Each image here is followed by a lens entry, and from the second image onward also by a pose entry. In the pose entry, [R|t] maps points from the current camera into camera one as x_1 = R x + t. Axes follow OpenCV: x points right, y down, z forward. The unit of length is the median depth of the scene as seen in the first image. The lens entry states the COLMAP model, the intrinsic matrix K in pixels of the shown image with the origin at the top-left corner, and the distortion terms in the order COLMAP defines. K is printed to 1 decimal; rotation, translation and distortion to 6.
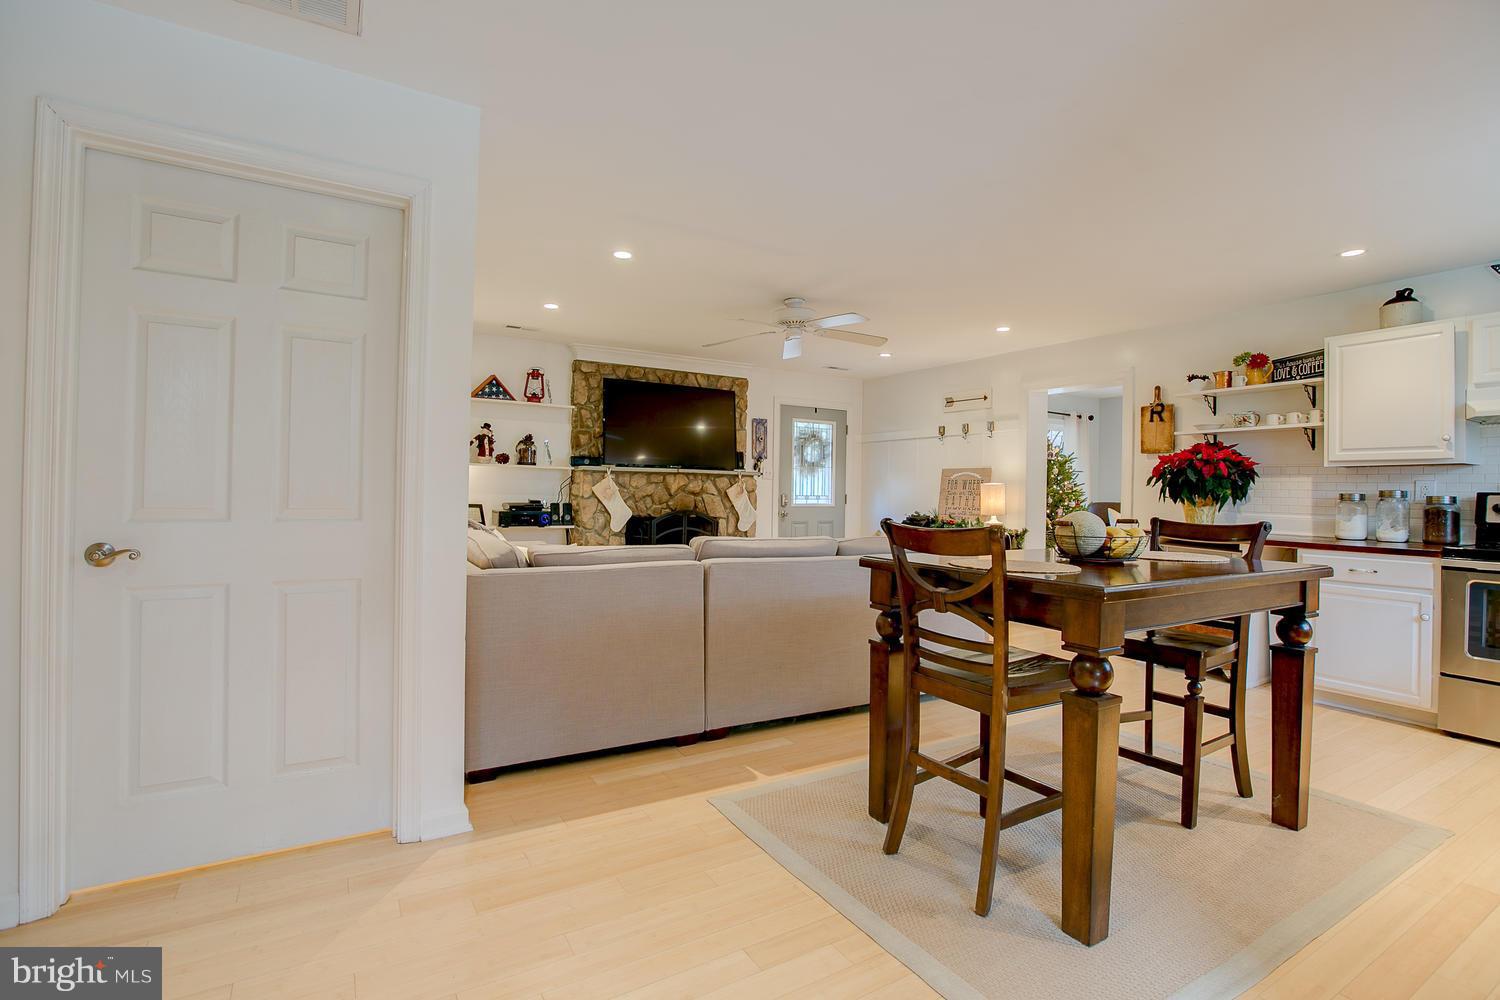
lens RADIAL K [[692.6, 0, 752.7], [0, 692.6, 490.4], [0, 0, 1]] dist [-0.033370, 0.008693]
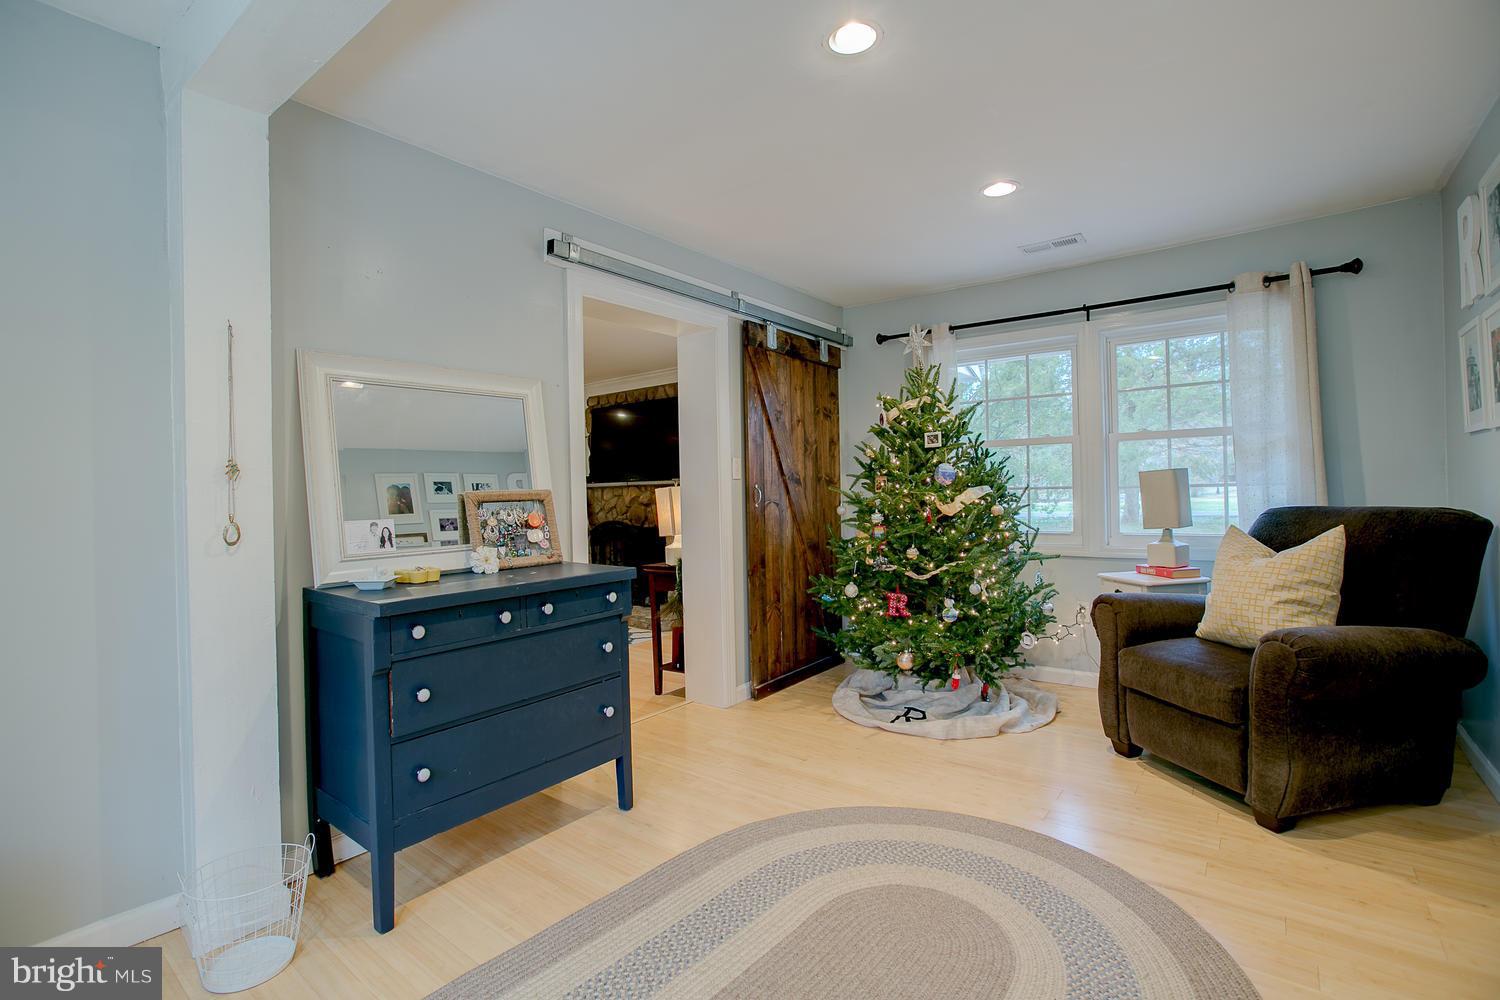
lens RADIAL K [[692.6, 0, 745.2], [0, 692.6, 492.9], [0, 0, 1]] dist [-0.033370, 0.008693]
pose [[0.369822, -0.028053, -0.928679, 1.066521], [0.031486, 0.999348, -0.017650, 0.011245], [0.928569, -0.022713, 0.370464, 0.876918]]
